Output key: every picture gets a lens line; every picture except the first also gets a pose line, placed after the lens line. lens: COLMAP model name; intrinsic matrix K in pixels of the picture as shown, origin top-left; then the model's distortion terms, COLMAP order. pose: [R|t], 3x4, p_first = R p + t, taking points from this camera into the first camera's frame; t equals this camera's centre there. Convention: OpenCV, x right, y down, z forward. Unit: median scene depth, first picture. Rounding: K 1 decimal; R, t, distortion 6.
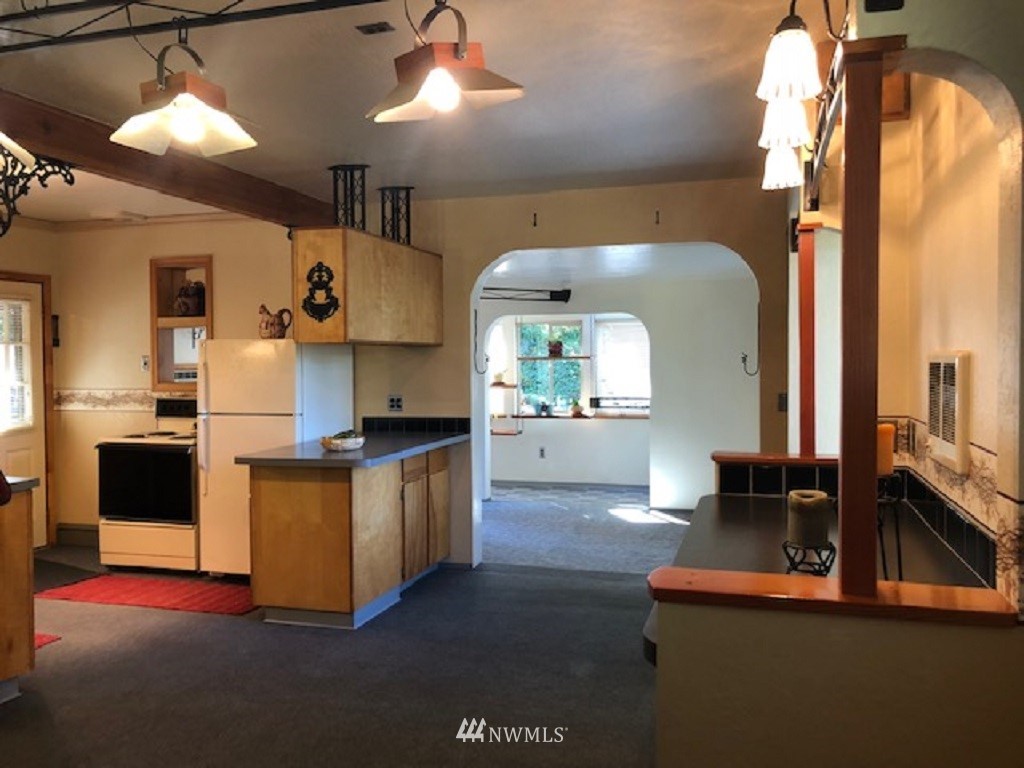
lens RADIAL K [[835.1, 0, 513.0], [0, 835.1, 383.3], [0, 0, 1]] dist [-0.002494, 0.003772]
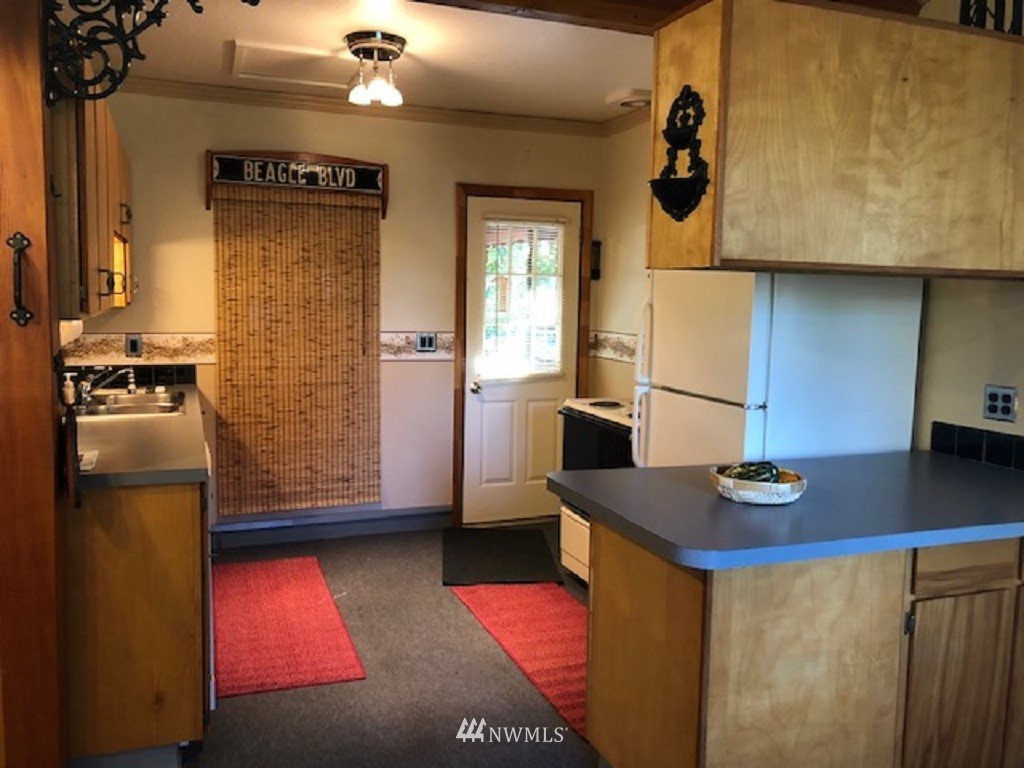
lens RADIAL K [[835.1, 0, 509.5], [0, 835.1, 378.3], [0, 0, 1]] dist [-0.002494, 0.003772]
pose [[0.611309, 0.101680, -0.784832, 0.068770], [-0.050243, 0.994698, 0.089735, -0.021740], [0.789795, -0.015424, 0.613177, 0.570990]]
